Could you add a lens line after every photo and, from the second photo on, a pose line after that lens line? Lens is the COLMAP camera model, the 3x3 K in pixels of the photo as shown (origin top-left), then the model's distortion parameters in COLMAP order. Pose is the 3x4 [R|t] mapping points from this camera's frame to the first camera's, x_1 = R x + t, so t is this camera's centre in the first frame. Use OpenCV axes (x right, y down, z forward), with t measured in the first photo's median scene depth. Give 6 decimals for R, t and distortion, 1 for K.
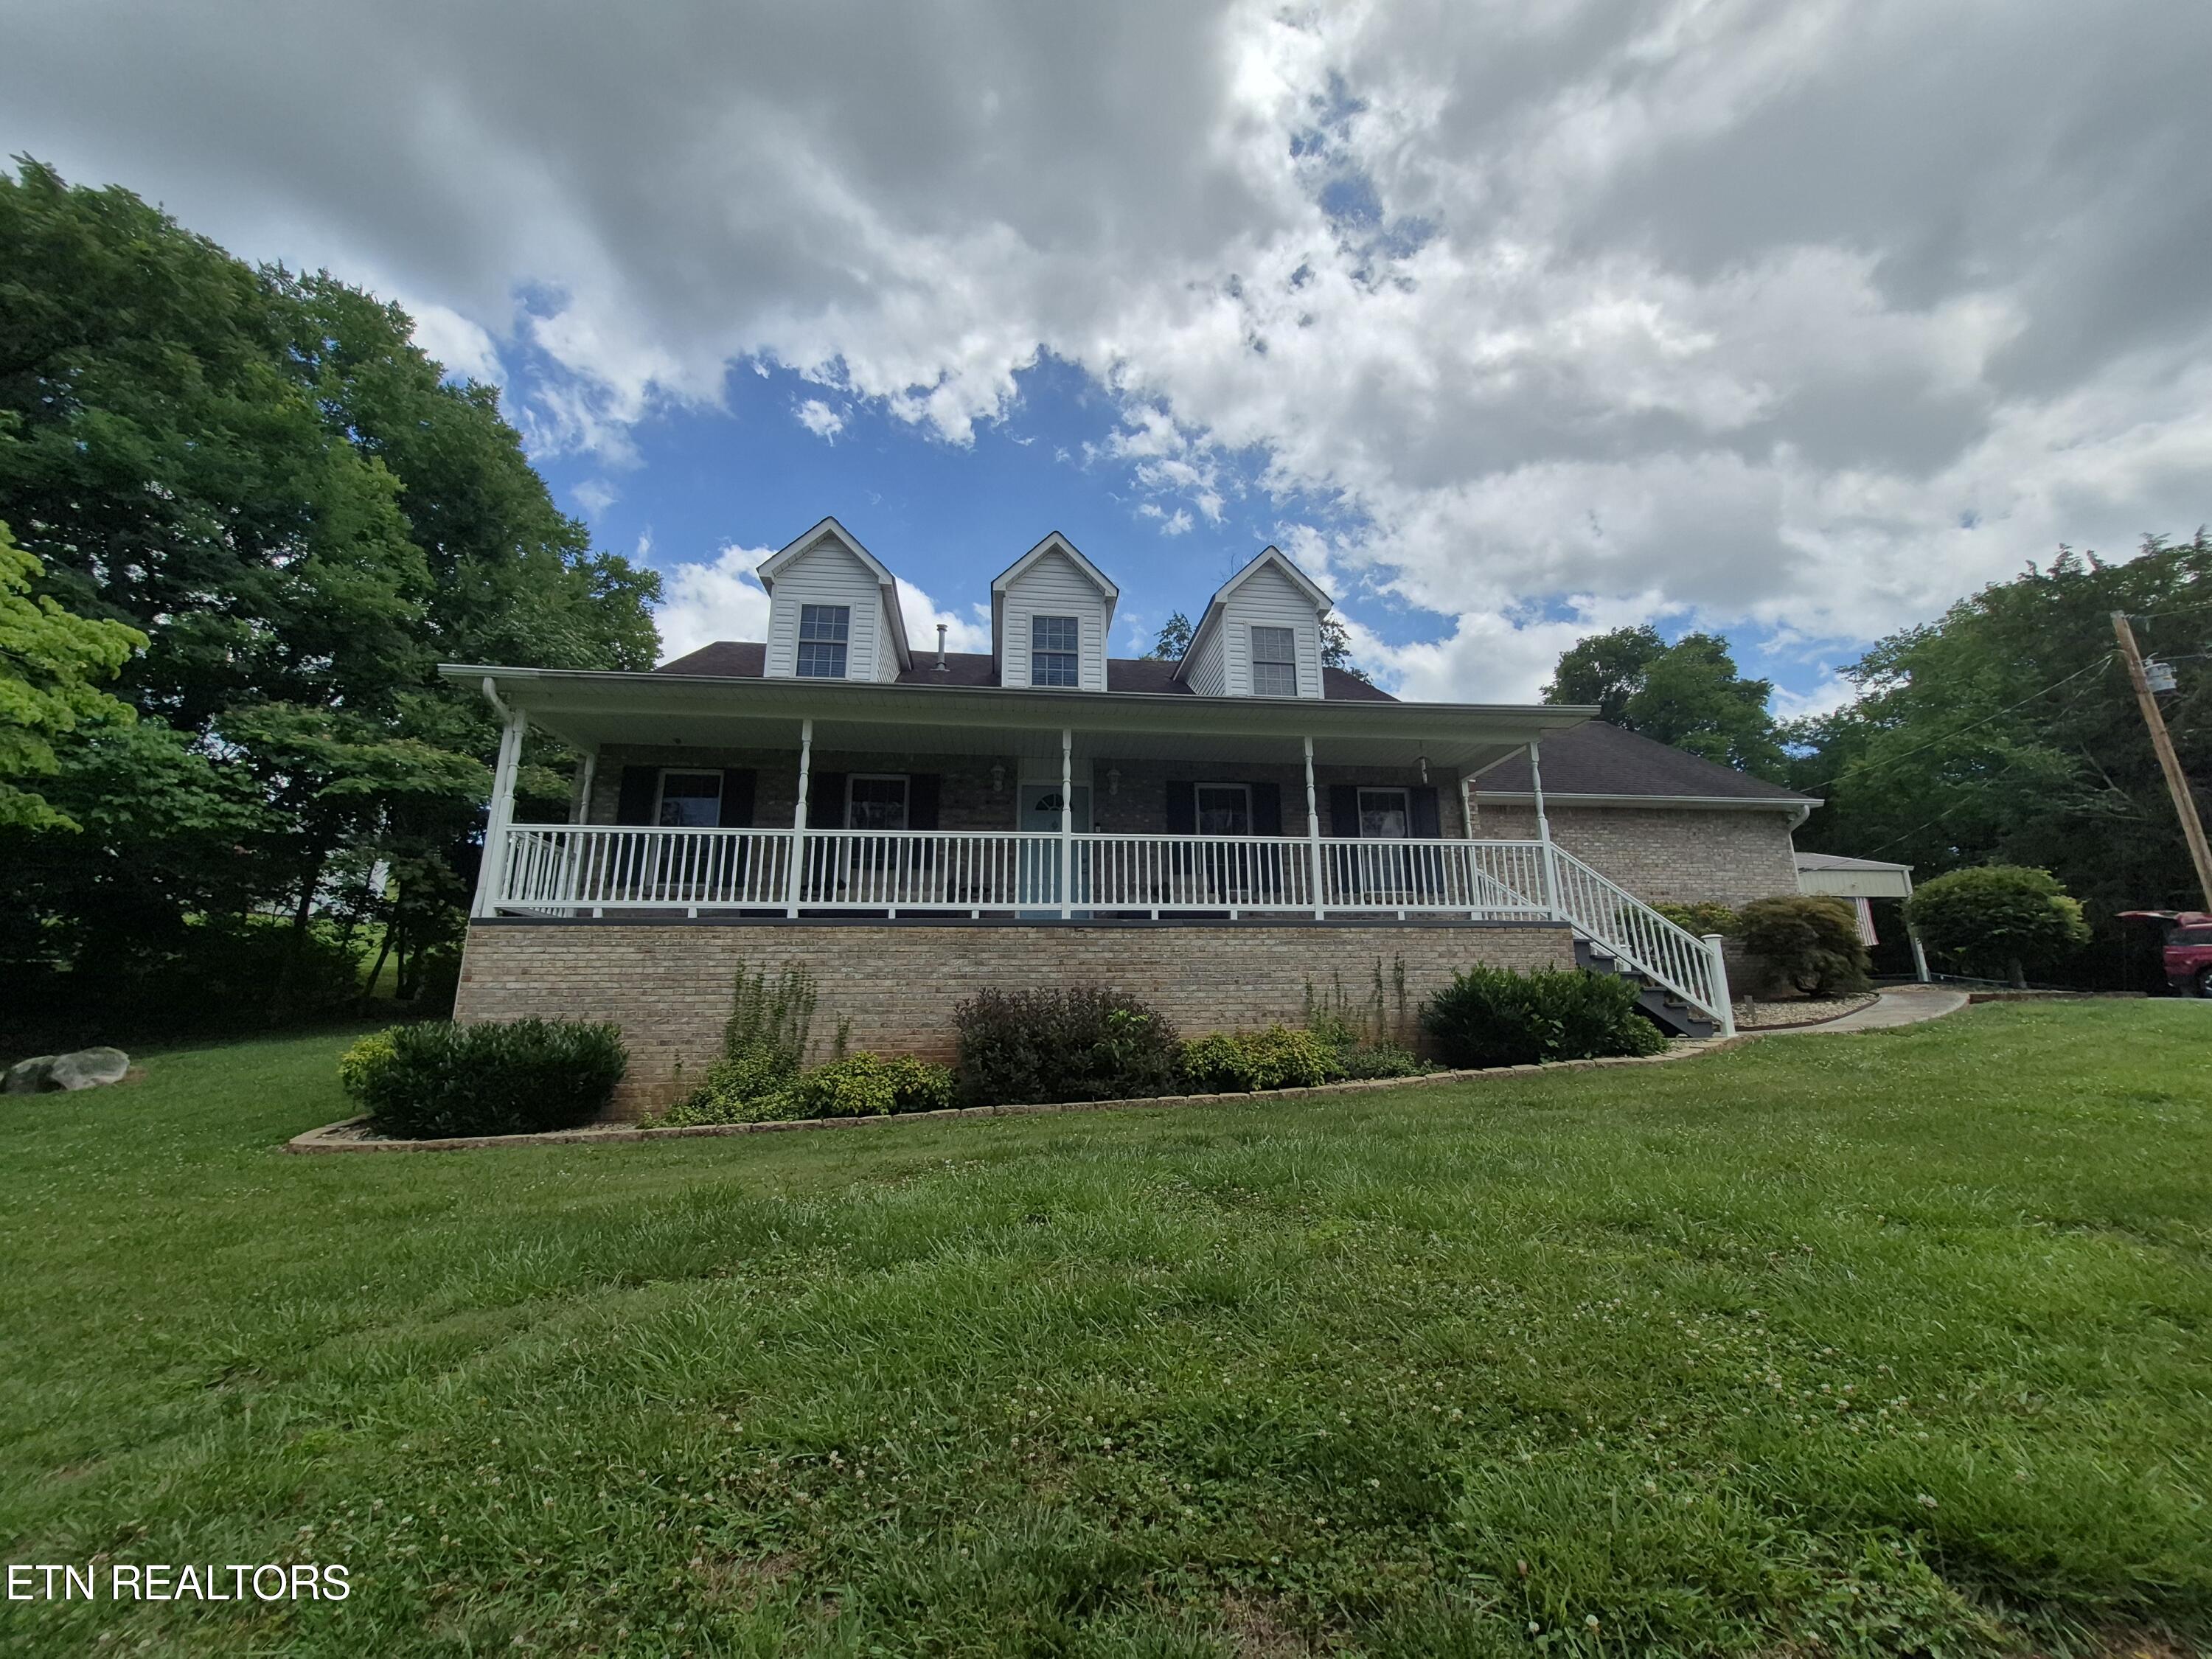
lens RADIAL K [[948.0, 0, 1106.0], [0, 948.0, 829.5], [0, 0, 1]] dist [0.026710, 0.000133]
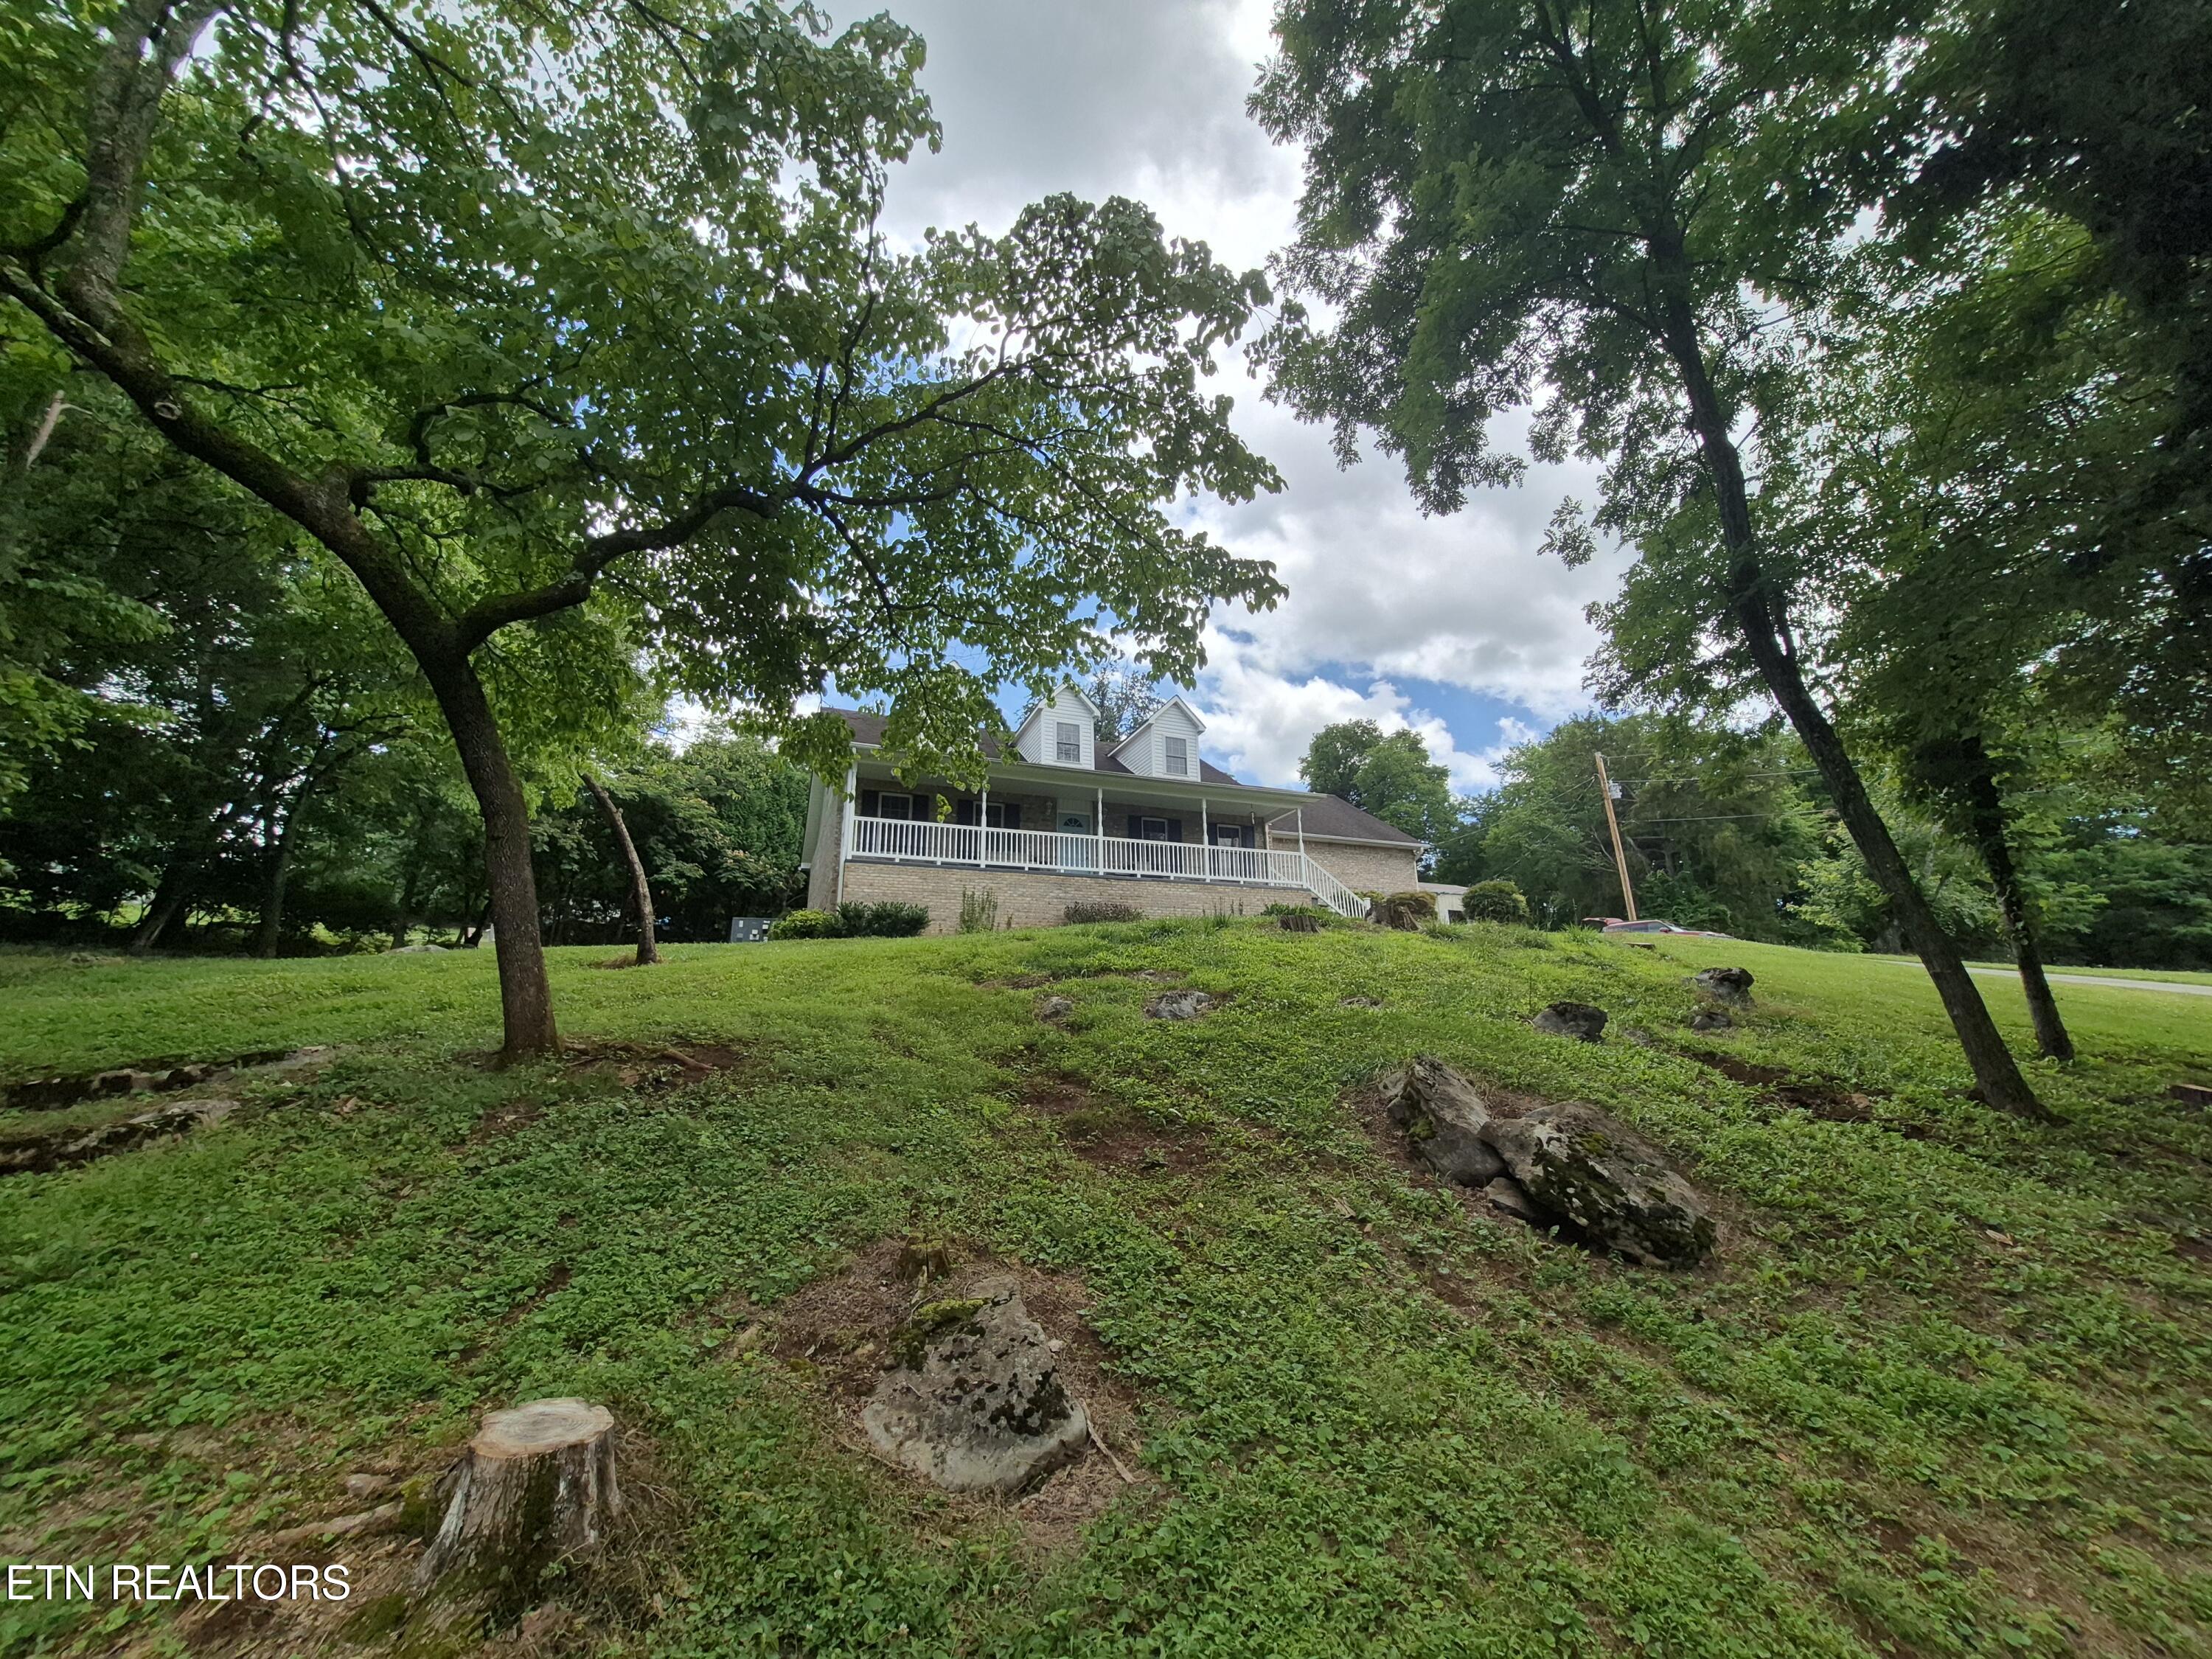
lens RADIAL K [[948.0, 0, 1106.0], [0, 948.0, 829.5], [0, 0, 1]] dist [0.026710, 0.000133]
pose [[0.970925, 0.058833, 0.232041, -0.465277], [-0.050941, 0.997906, -0.039864, 0.064493], [-0.233901, 0.026885, 0.971889, -0.972973]]
